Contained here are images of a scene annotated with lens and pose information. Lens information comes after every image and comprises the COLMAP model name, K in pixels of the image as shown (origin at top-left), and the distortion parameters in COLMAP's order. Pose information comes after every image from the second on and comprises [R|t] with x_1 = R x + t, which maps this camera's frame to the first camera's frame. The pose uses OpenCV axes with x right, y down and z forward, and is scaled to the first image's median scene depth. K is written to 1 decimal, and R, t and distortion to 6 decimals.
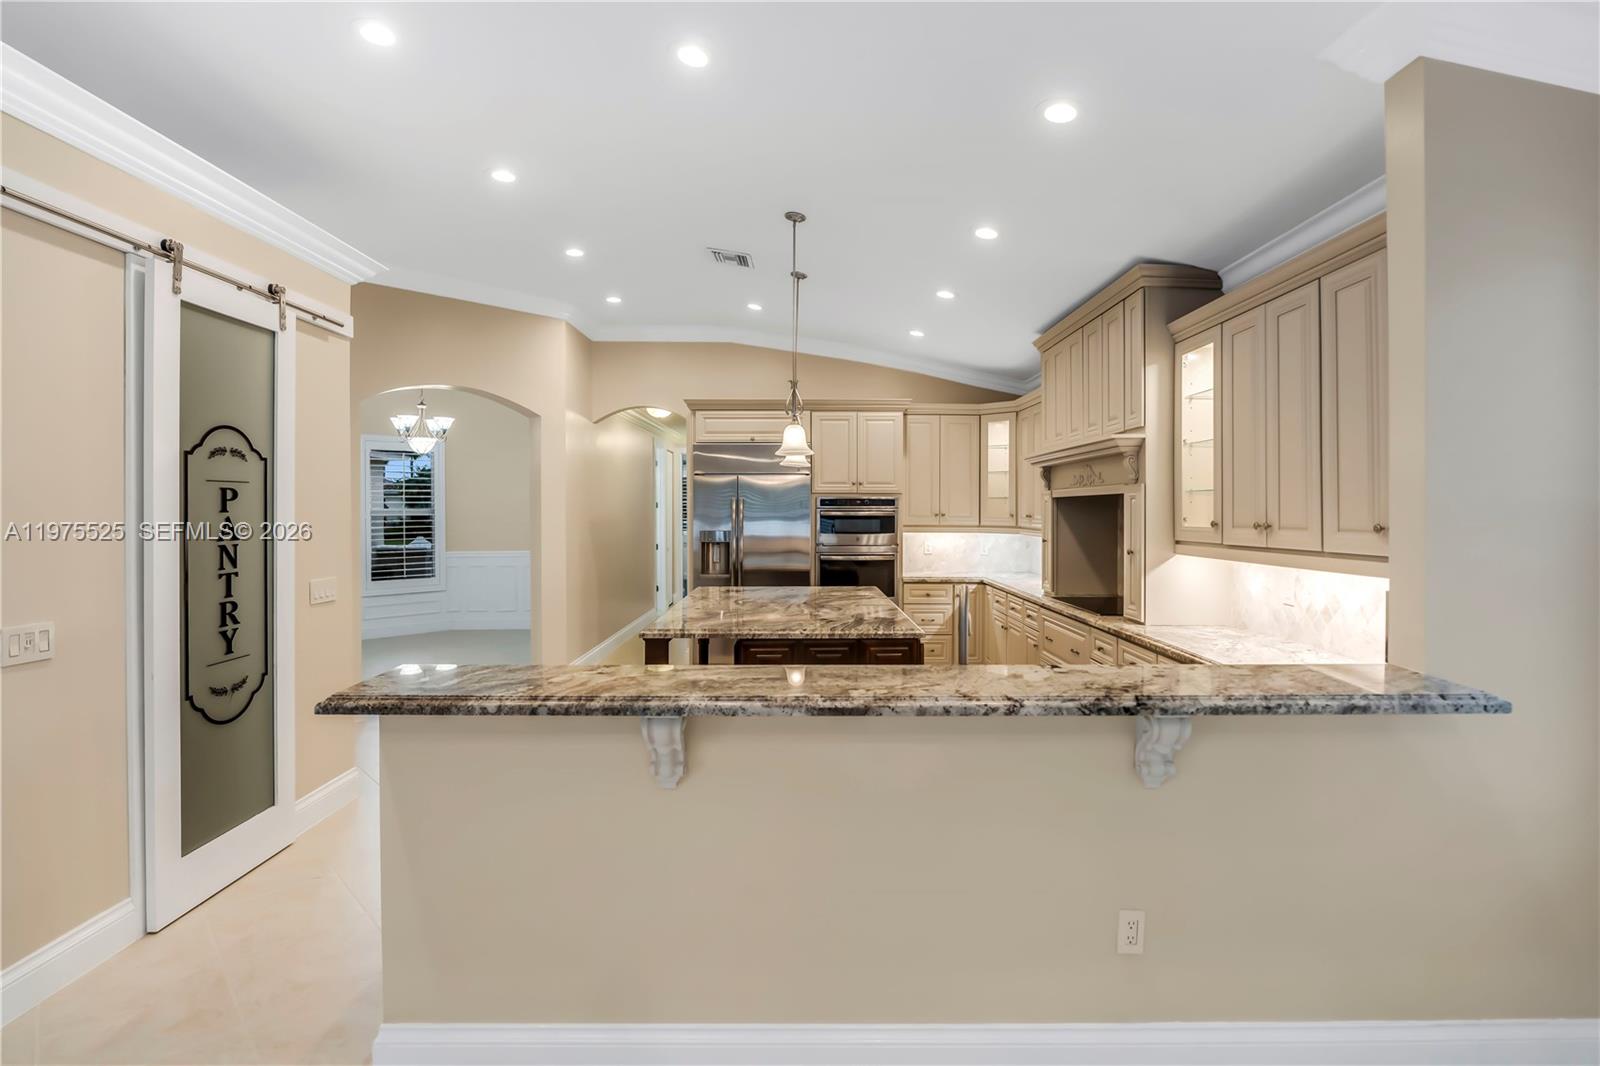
lens RADIAL K [[747.9, 0, 805.6], [0, 747.9, 512.8], [0, 0, 1]] dist [-0.016147, 0.000083]
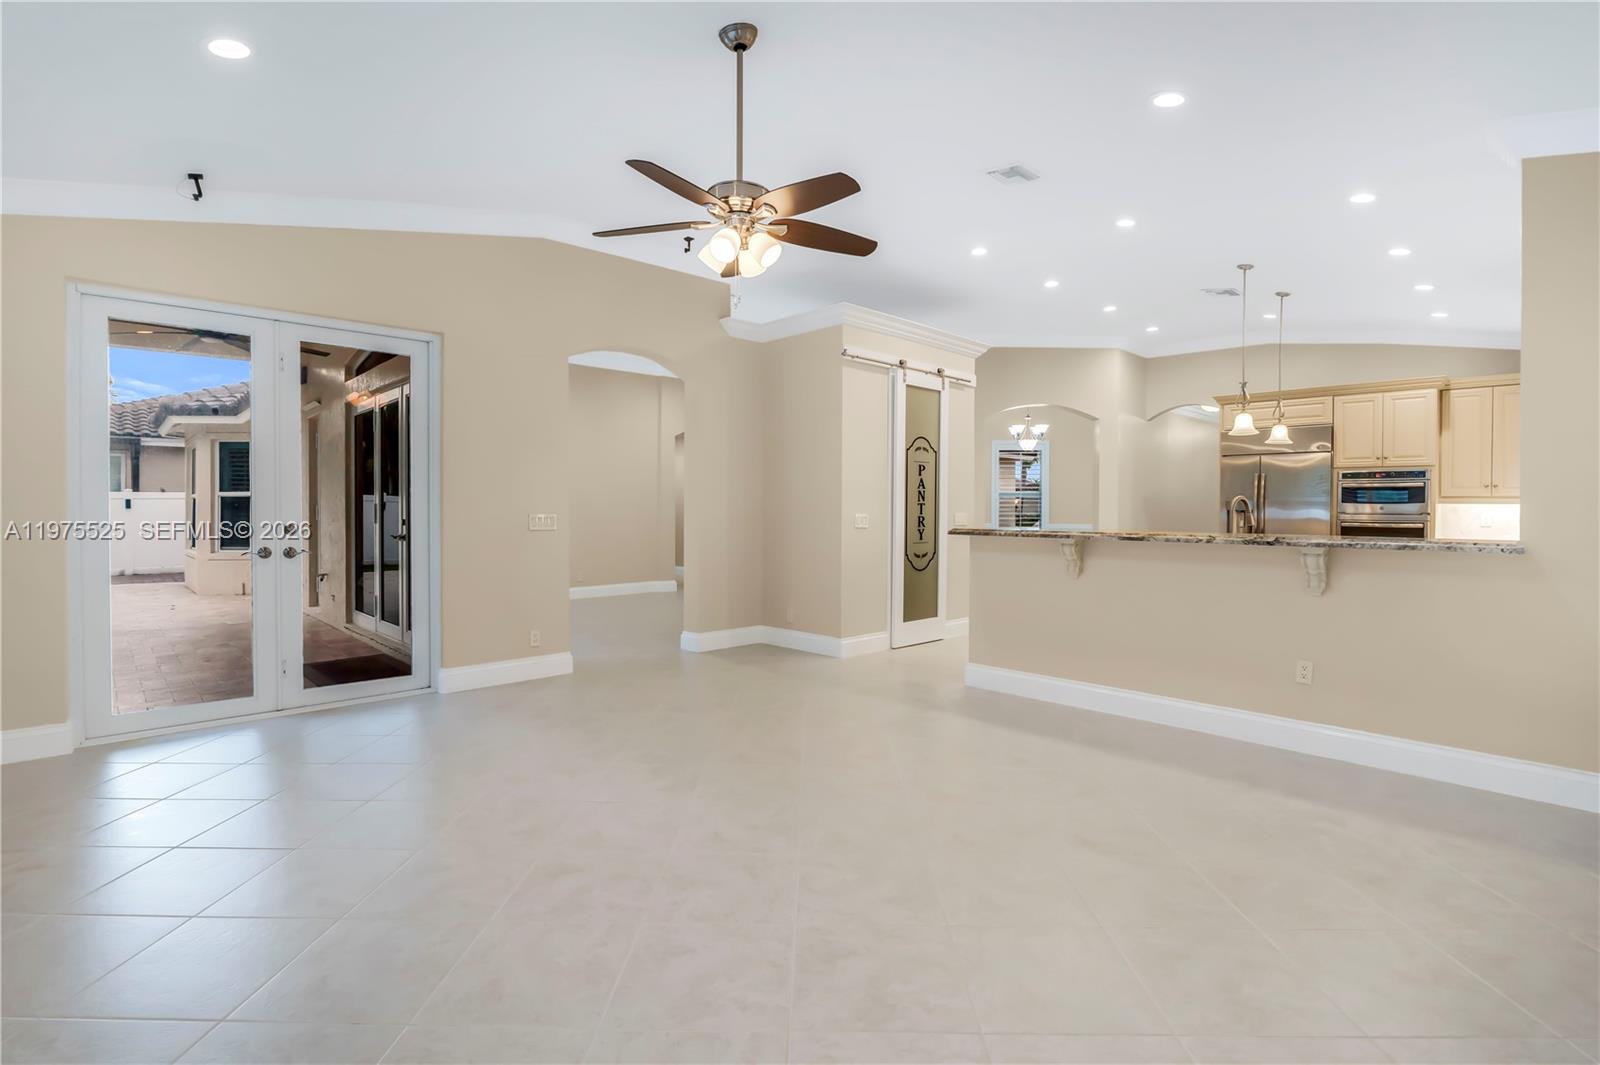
lens RADIAL K [[773.1, 0, 804.9], [0, 773.1, 489.9], [0, 0, 1]] dist [-0.002469, 0.000015]
pose [[0.693612, -0.012345, -0.720243, 0.575239], [-0.013892, 0.999438, -0.030509, 0.104932], [0.720215, 0.031167, 0.693050, -0.763404]]
